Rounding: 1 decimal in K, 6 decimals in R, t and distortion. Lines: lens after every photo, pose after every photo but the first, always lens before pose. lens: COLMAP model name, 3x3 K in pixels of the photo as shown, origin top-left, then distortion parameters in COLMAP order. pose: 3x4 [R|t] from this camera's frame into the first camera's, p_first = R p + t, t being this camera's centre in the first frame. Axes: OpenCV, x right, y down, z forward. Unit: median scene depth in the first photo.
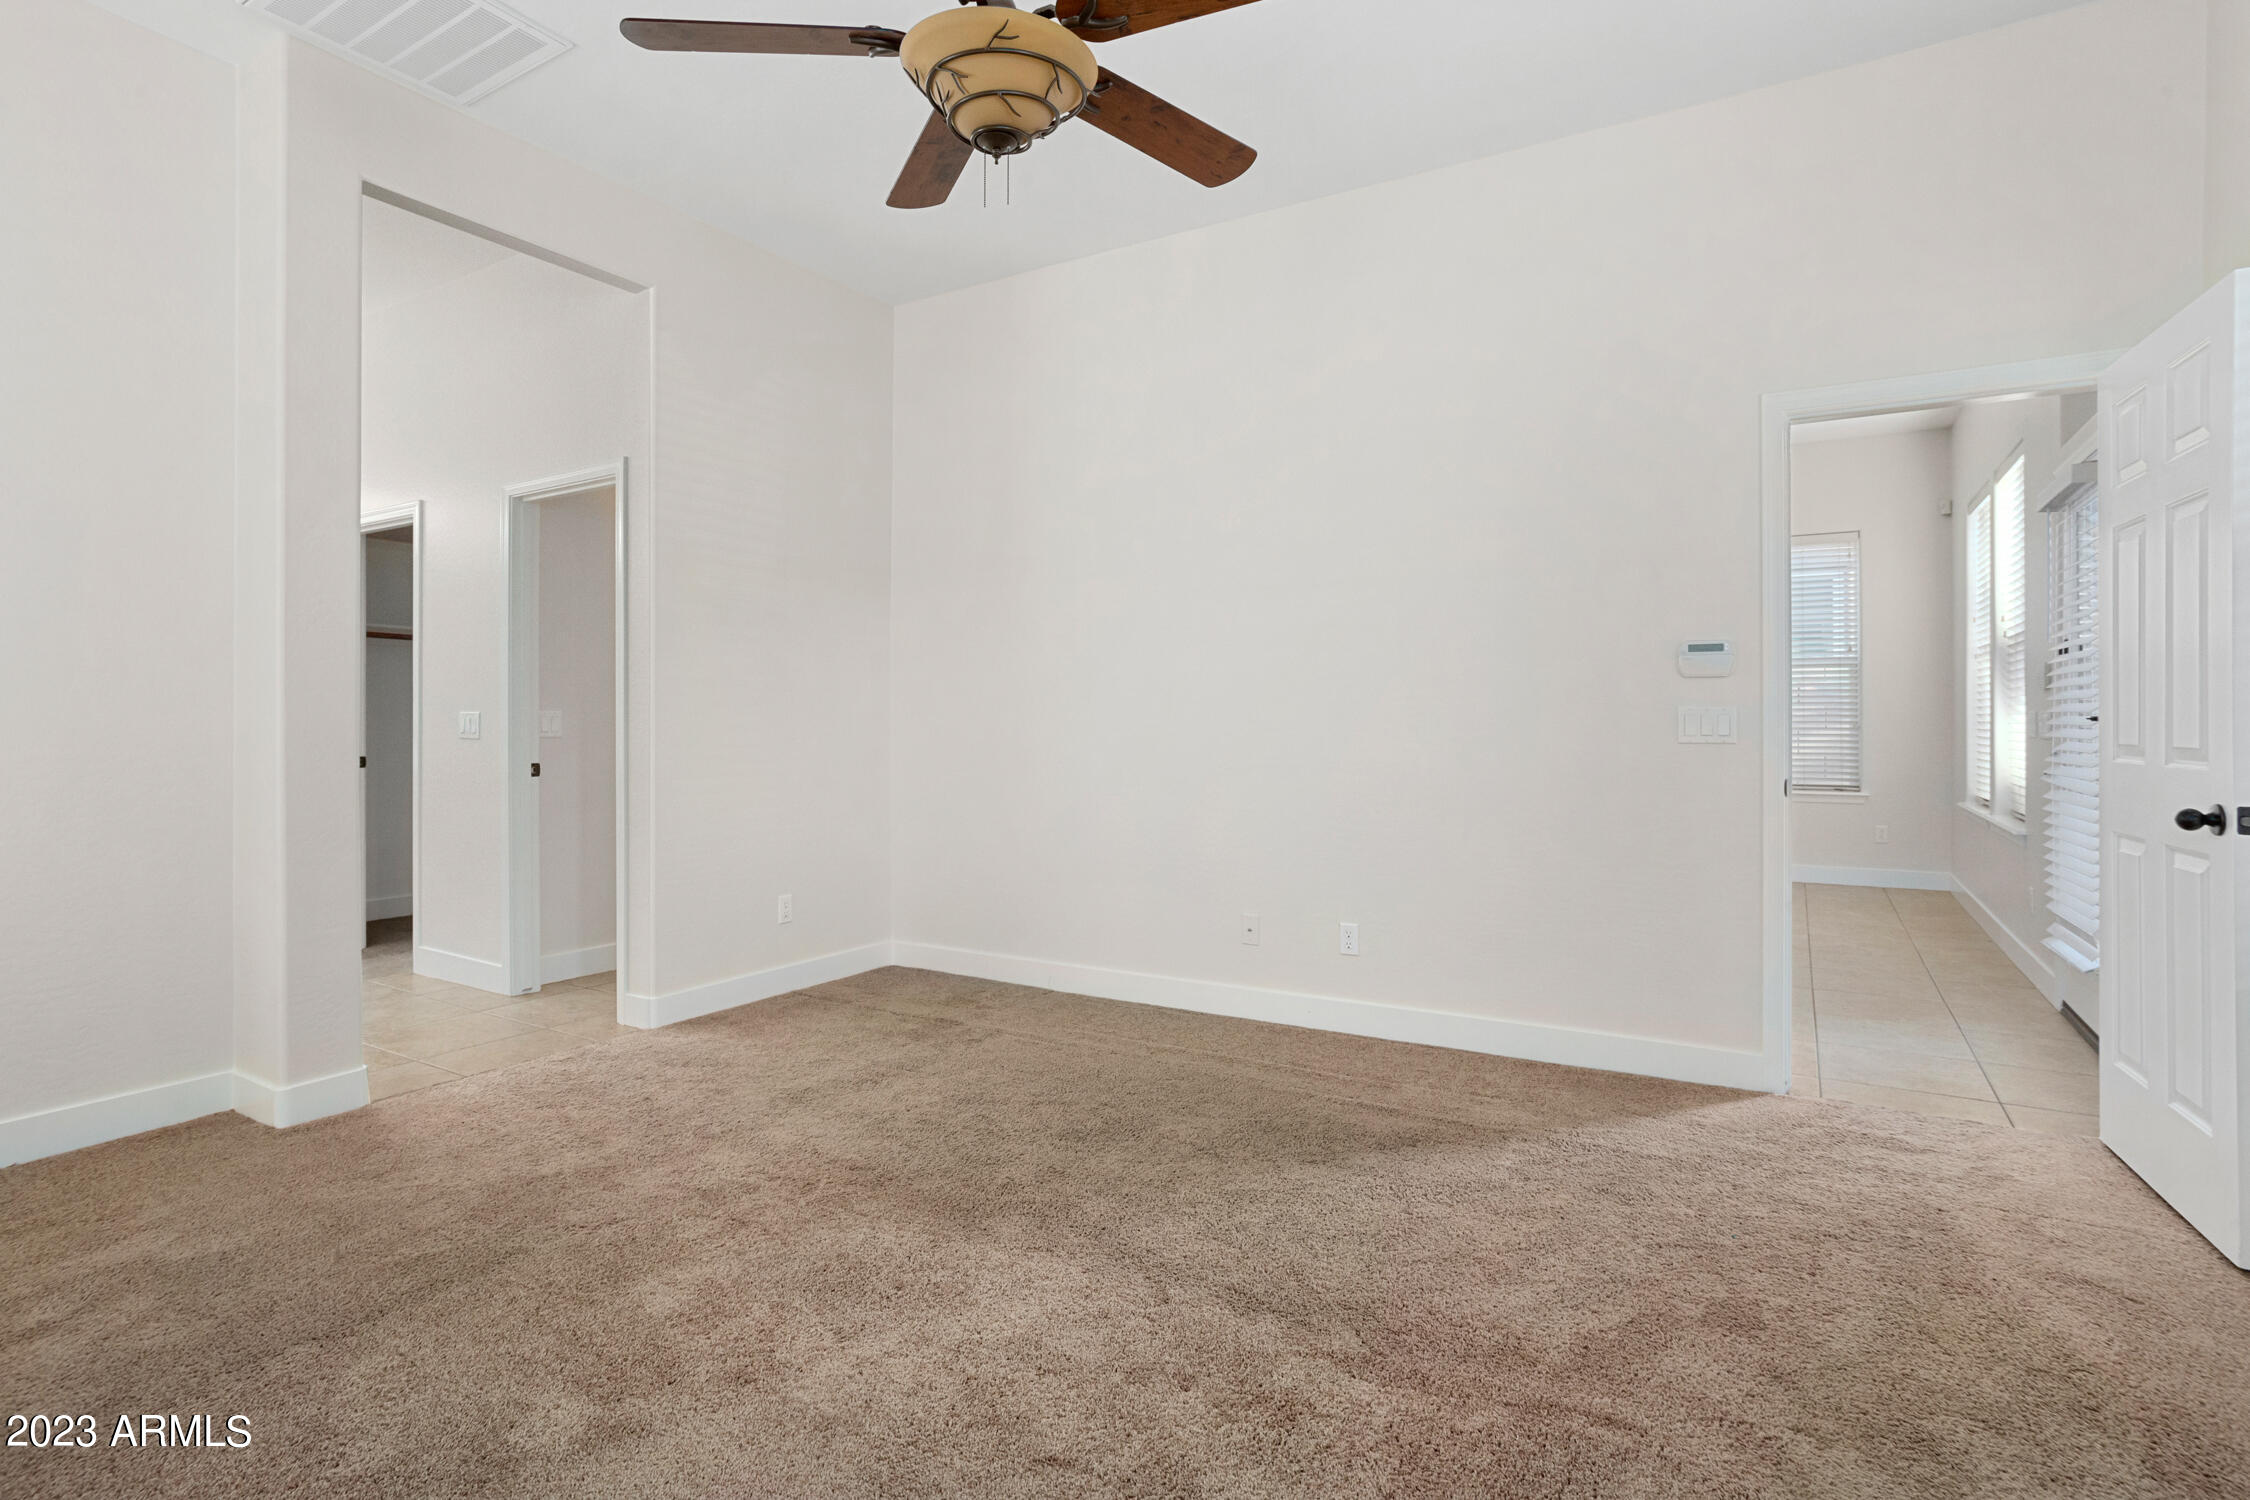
lens RADIAL K [[1101.7, 0, 1121.0], [0, 1101.7, 741.9], [0, 0, 1]] dist [-0.046320, 0.023133]
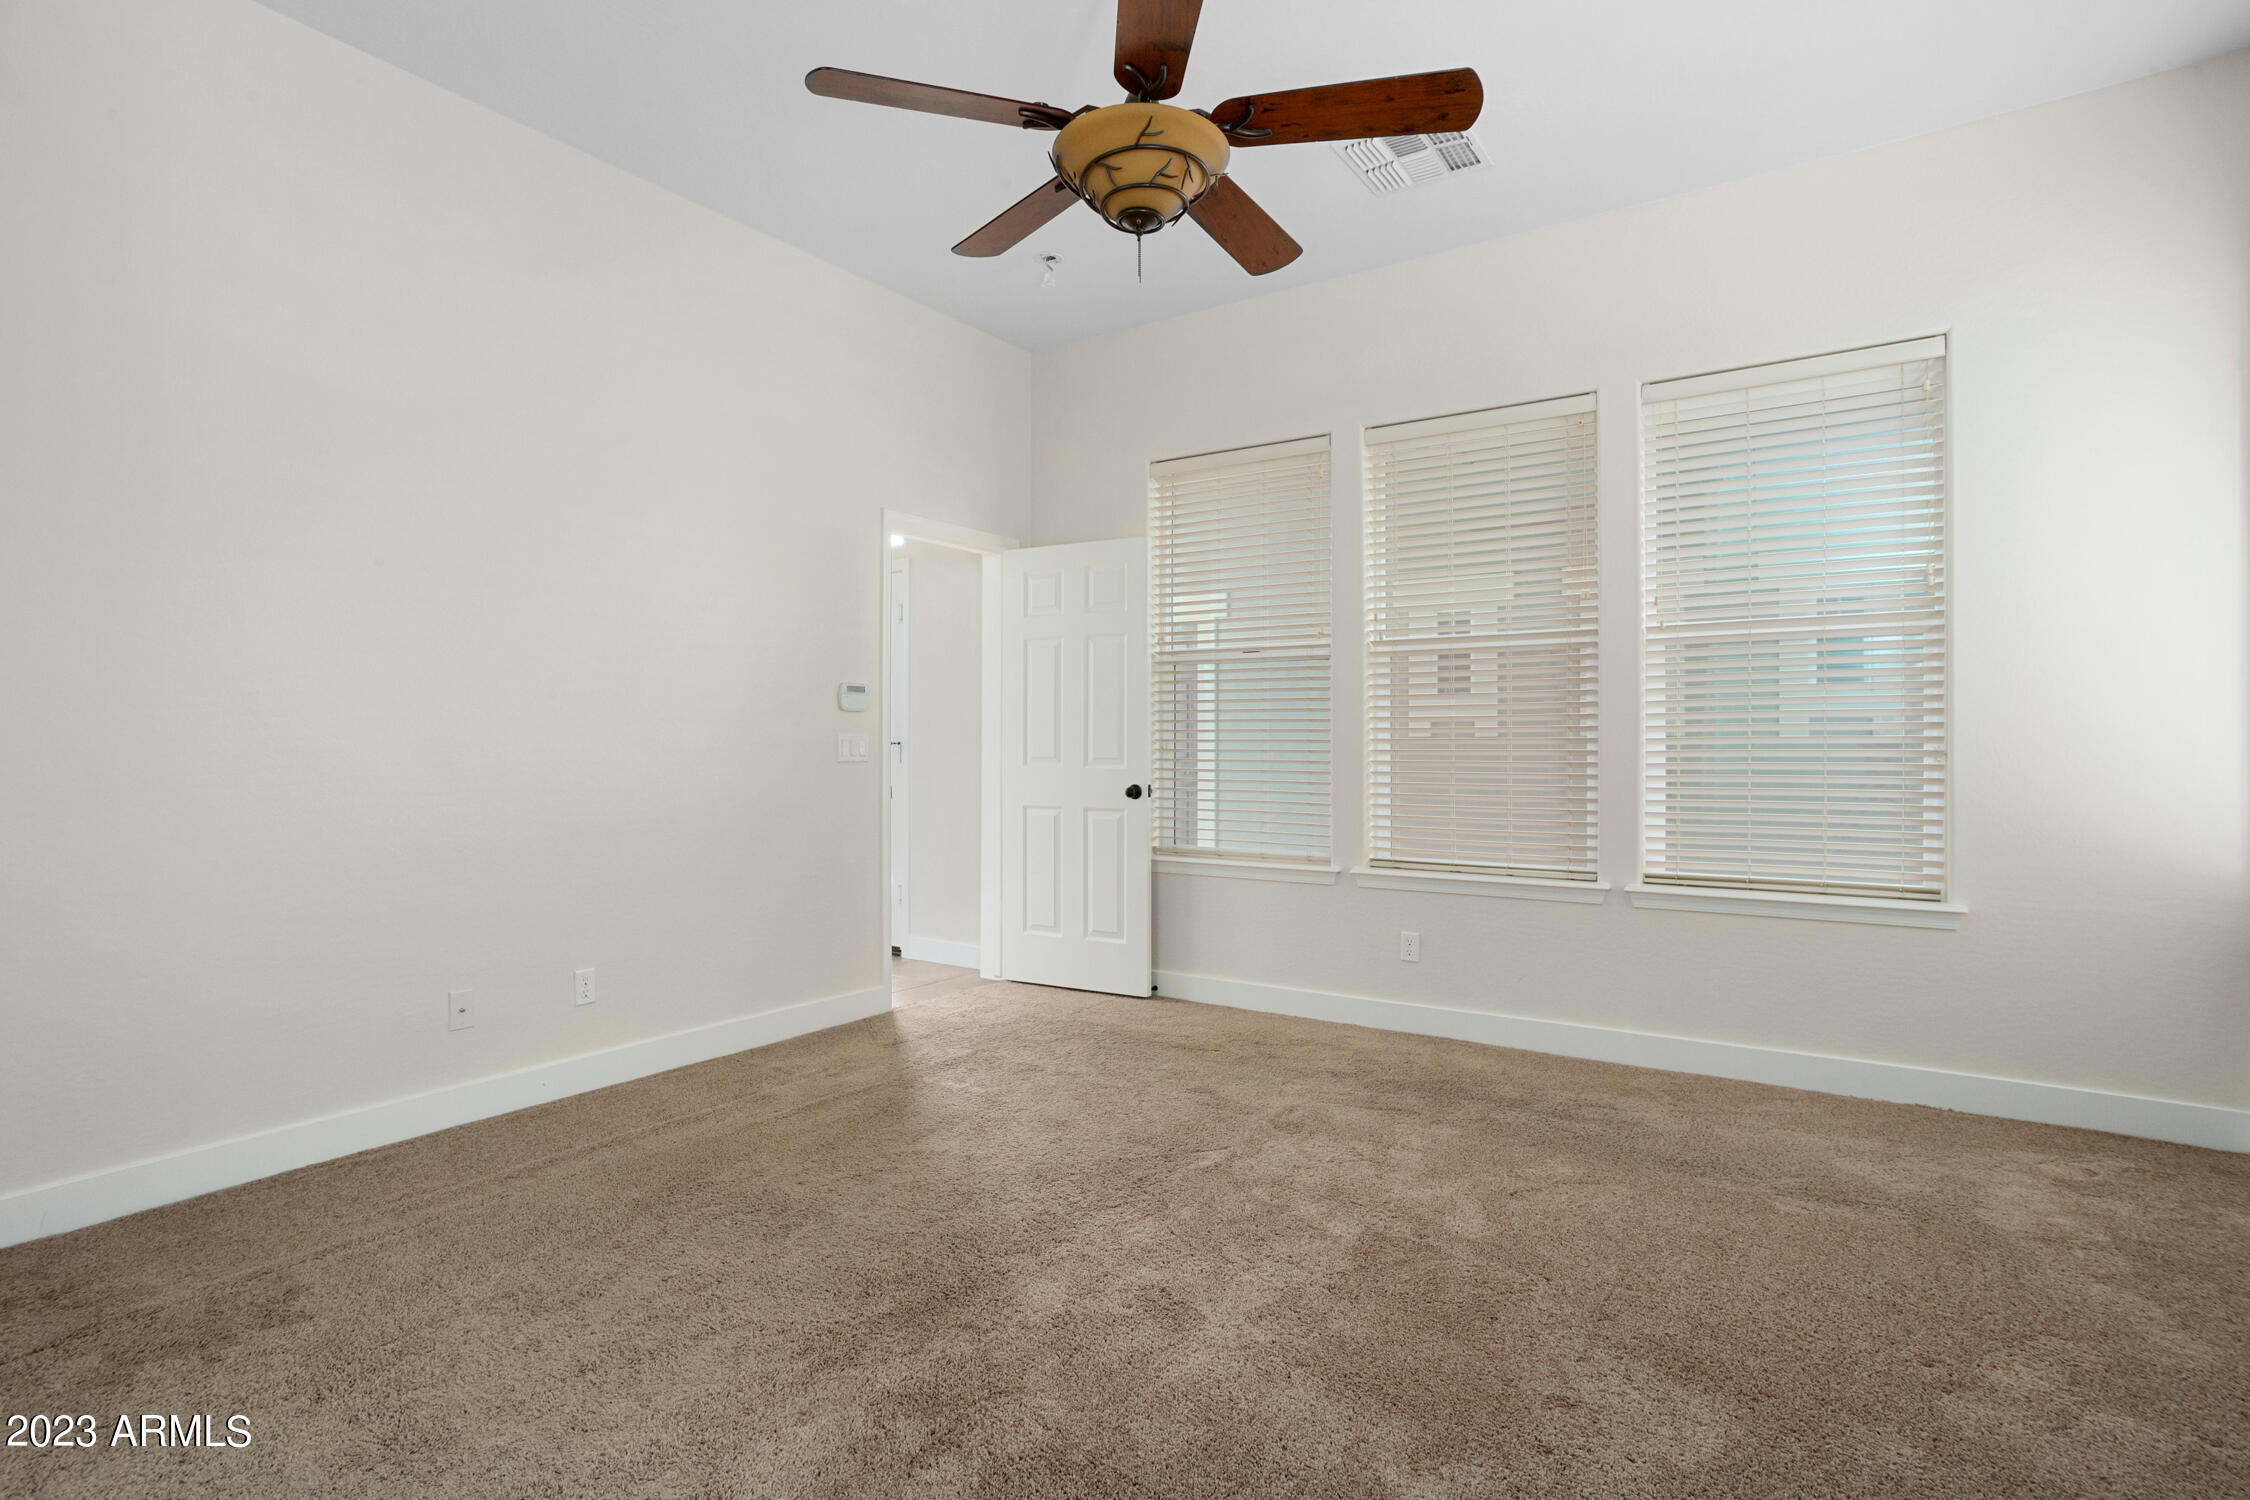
lens RADIAL K [[1101.7, 0, 1121.3], [0, 1101.7, 741.1], [0, 0, 1]] dist [-0.046320, 0.023133]
pose [[0.038235, 0.014908, 0.999158, -0.809751], [0.012134, 0.999808, -0.015382, 0.001390], [-0.999195, 0.012712, 0.038047, 0.651781]]
